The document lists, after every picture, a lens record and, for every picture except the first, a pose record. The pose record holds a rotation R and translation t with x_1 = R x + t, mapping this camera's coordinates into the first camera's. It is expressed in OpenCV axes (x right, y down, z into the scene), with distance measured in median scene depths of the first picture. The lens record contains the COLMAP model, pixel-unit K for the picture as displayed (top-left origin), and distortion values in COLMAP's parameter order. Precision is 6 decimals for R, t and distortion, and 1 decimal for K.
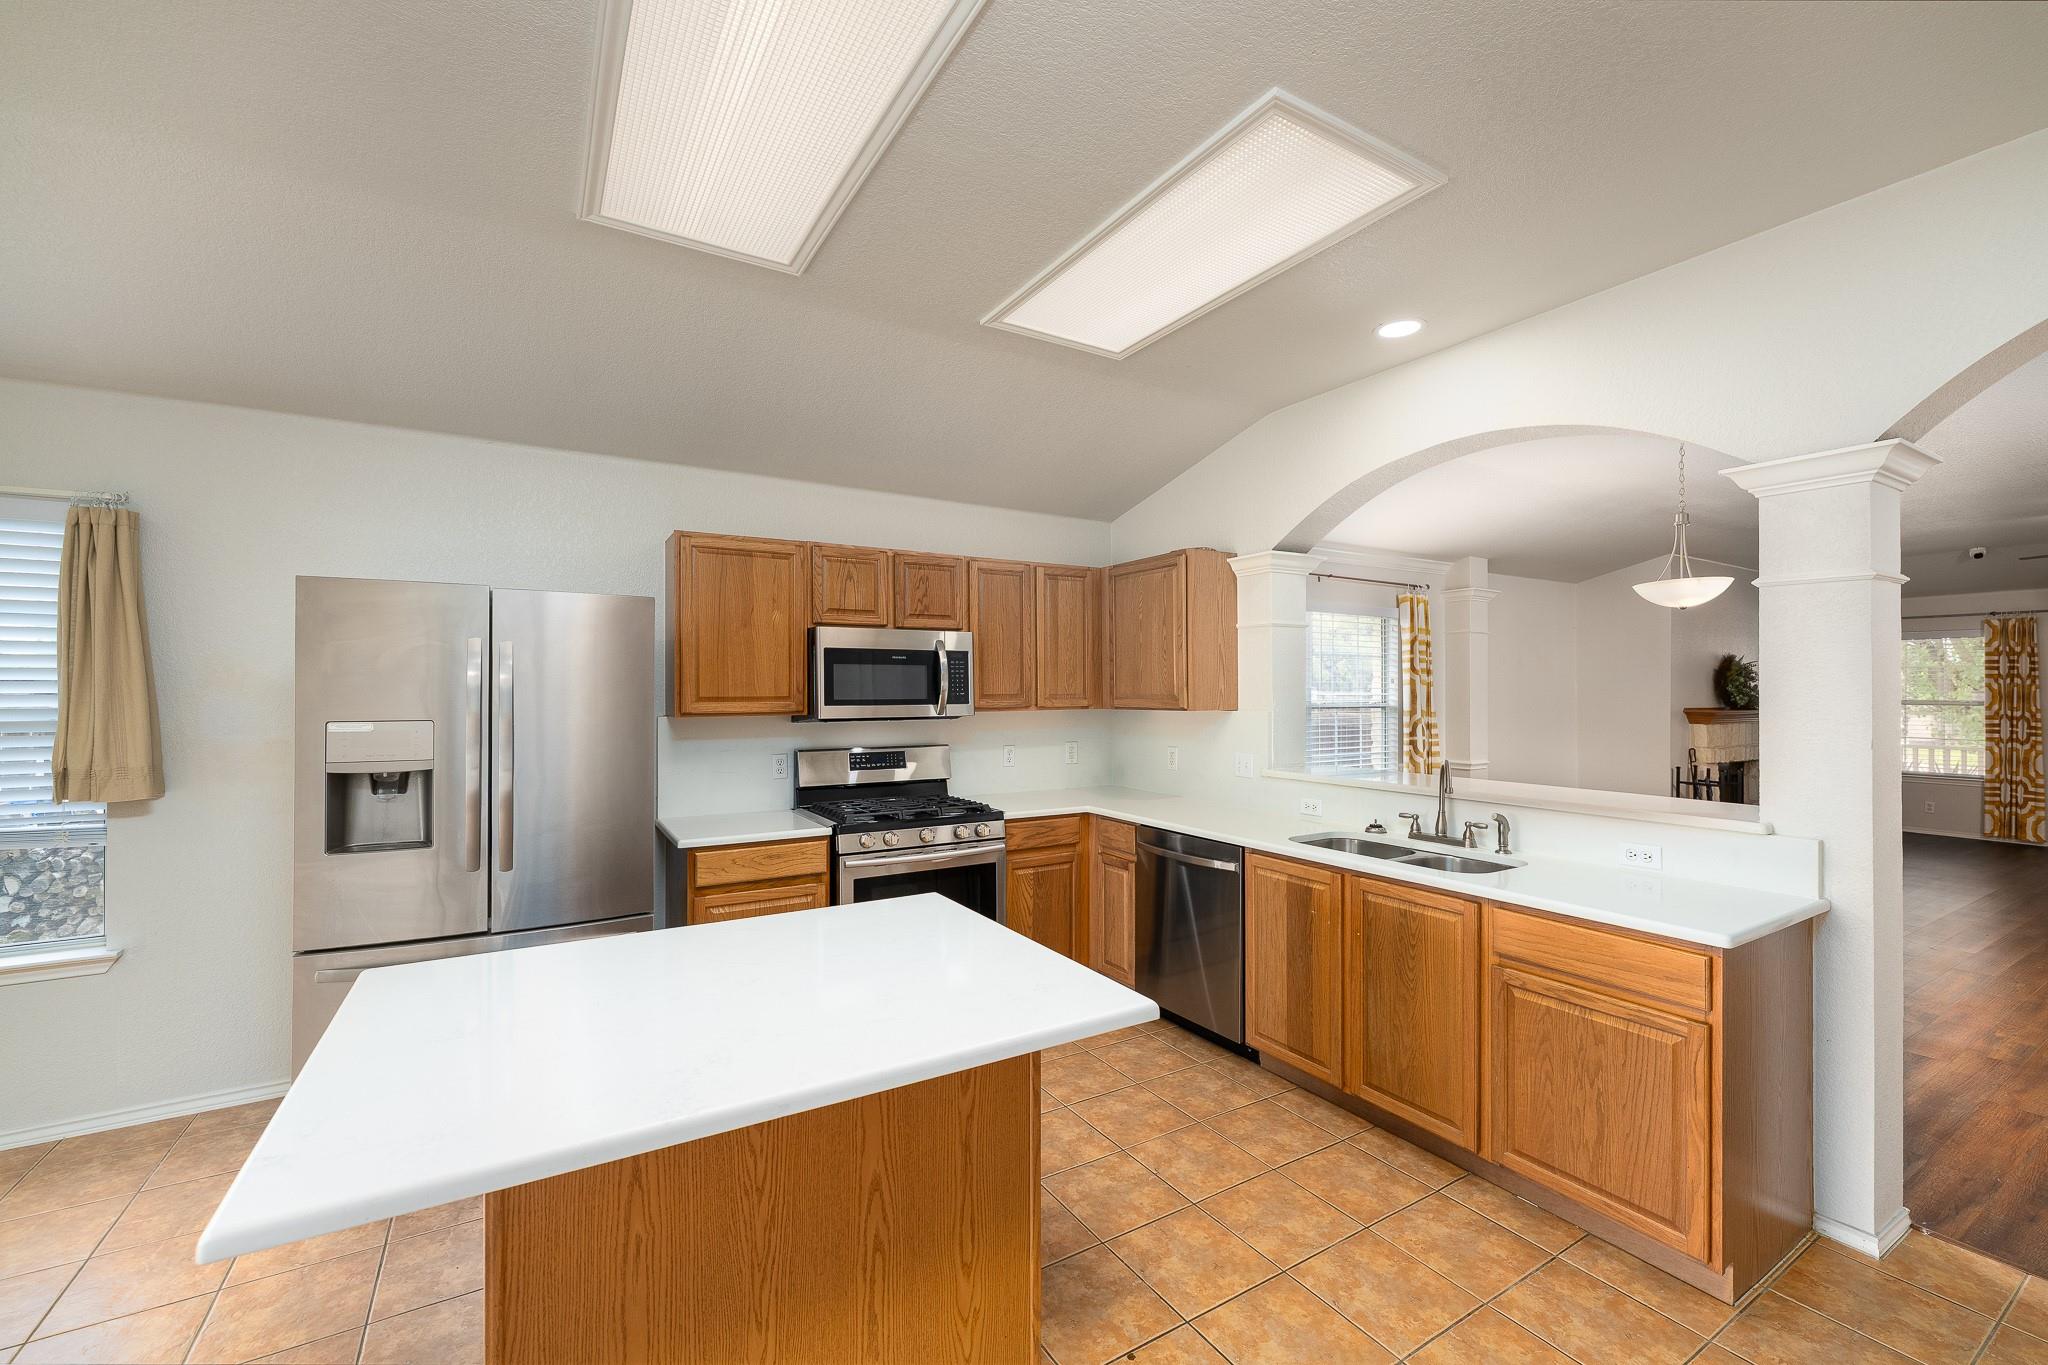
lens RADIAL K [[825.4, 0, 1022.0], [0, 825.4, 685.5], [0, 0, 1]] dist [0.000968, -0.000690]
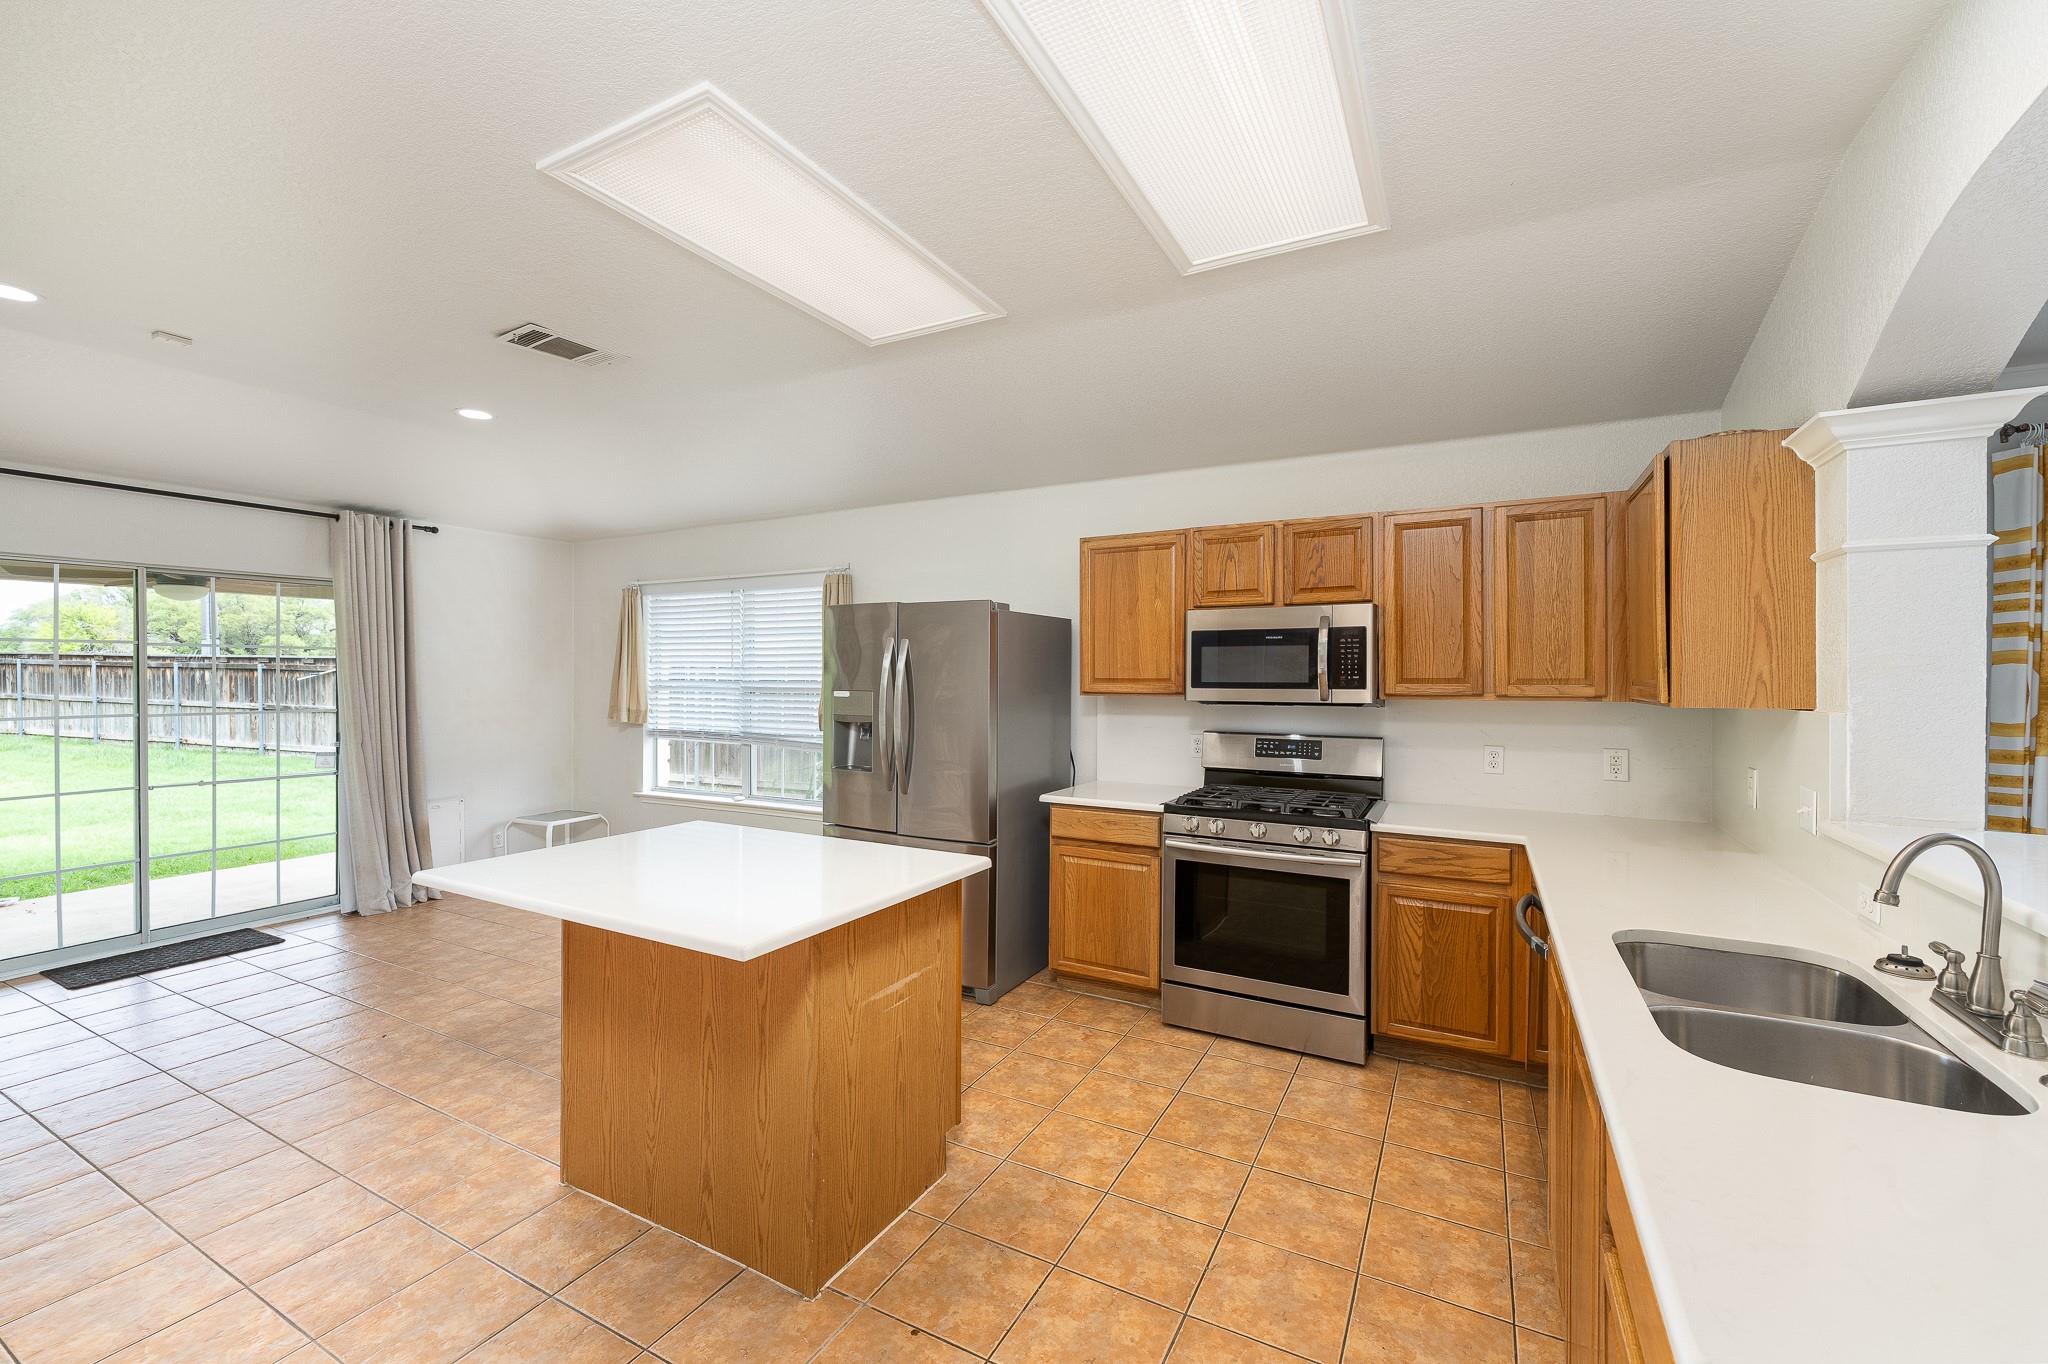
lens RADIAL K [[825.4, 0, 1030.4], [0, 825.4, 678.8], [0, 0, 1]] dist [0.000968, -0.000690]
pose [[0.516194, 0.006307, -0.856449, 0.498381], [0.001496, 0.999965, 0.008265, 0.004090], [0.856471, -0.005548, 0.516166, 0.284720]]
